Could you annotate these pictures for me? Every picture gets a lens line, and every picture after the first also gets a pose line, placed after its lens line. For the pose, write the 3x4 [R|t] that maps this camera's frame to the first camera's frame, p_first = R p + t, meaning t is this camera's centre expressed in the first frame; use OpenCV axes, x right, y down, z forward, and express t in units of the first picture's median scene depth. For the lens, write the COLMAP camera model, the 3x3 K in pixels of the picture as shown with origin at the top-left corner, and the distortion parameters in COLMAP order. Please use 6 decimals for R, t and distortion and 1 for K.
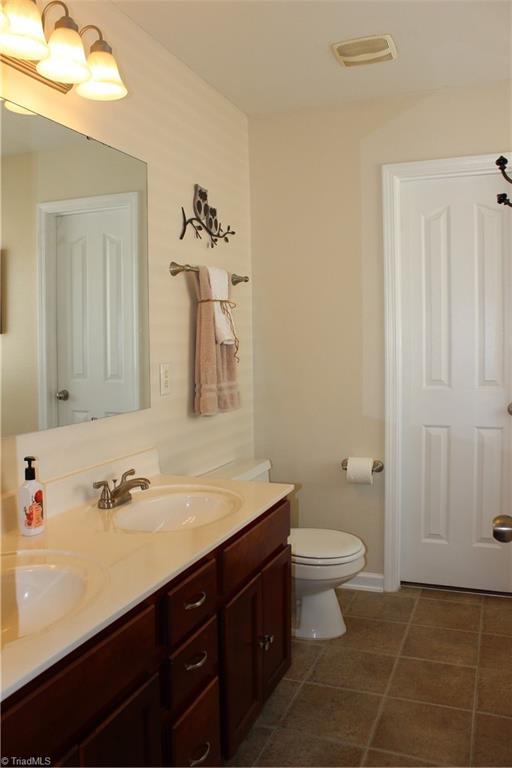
lens RADIAL K [[642.8, 0, 256.0], [0, 642.8, 384.0], [0, 0, 1]] dist [-0.191226, 0.162083]
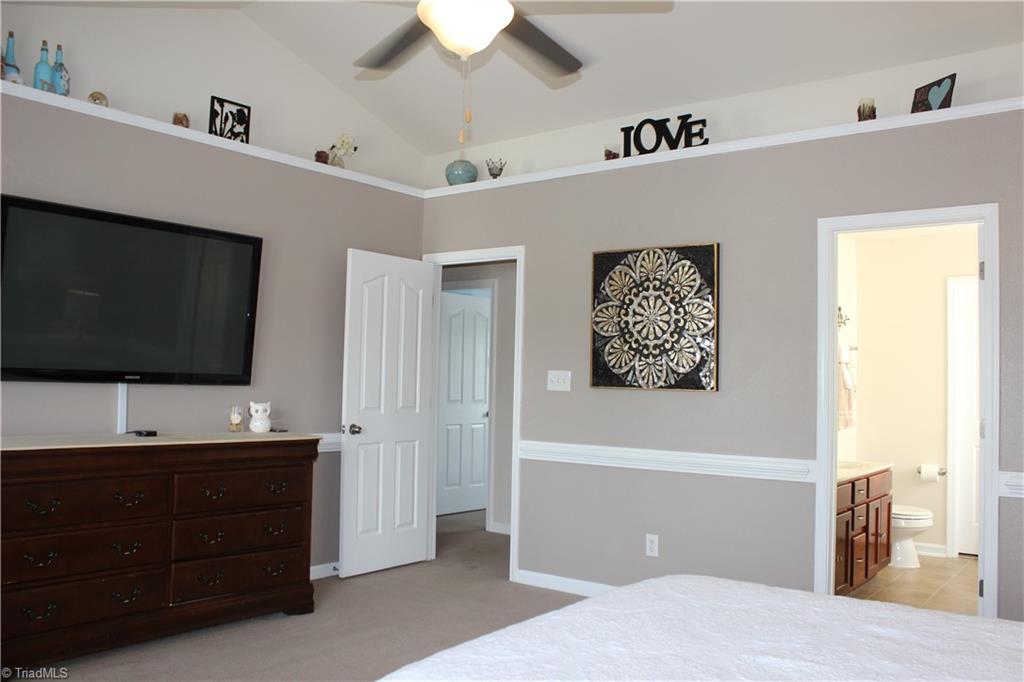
lens RADIAL K [[857.1, 0, 512.0], [0, 857.1, 341.0], [0, 0, 1]] dist [-0.191226, 0.162083]
pose [[0.953005, 0.019616, -0.302318, -0.213680], [-0.055518, 0.992311, -0.110623, 0.098994], [0.297823, 0.122208, 0.946766, -1.269186]]
